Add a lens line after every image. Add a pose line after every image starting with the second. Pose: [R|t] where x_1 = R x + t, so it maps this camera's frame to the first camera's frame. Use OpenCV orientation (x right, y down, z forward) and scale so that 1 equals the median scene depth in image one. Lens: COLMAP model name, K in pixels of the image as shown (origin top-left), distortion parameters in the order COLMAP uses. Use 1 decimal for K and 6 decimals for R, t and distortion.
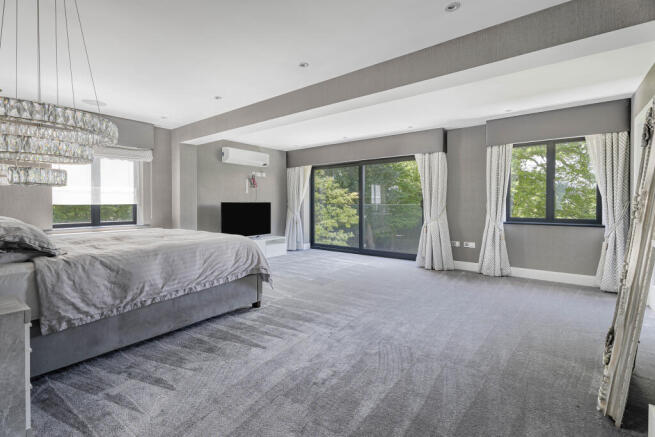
lens RADIAL K [[296.7, 0, 329.6], [0, 296.7, 203.9], [0, 0, 1]] dist [0.002094, 0.000267]
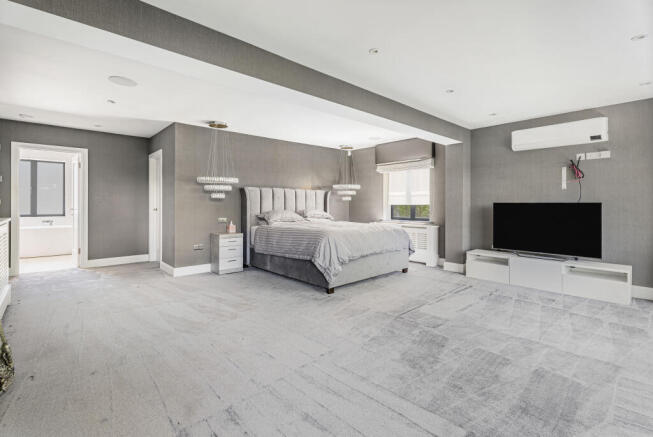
lens RADIAL K [[295.8, 0, 328.6], [0, 295.8, 204.0], [0, 0, 1]] dist [0.002094, 0.000267]
pose [[-0.161073, 0.002757, -0.986939, 0.482811], [0.000076, 0.999996, 0.002781, -0.004418], [0.986943, 0.000373, -0.161072, 0.642053]]
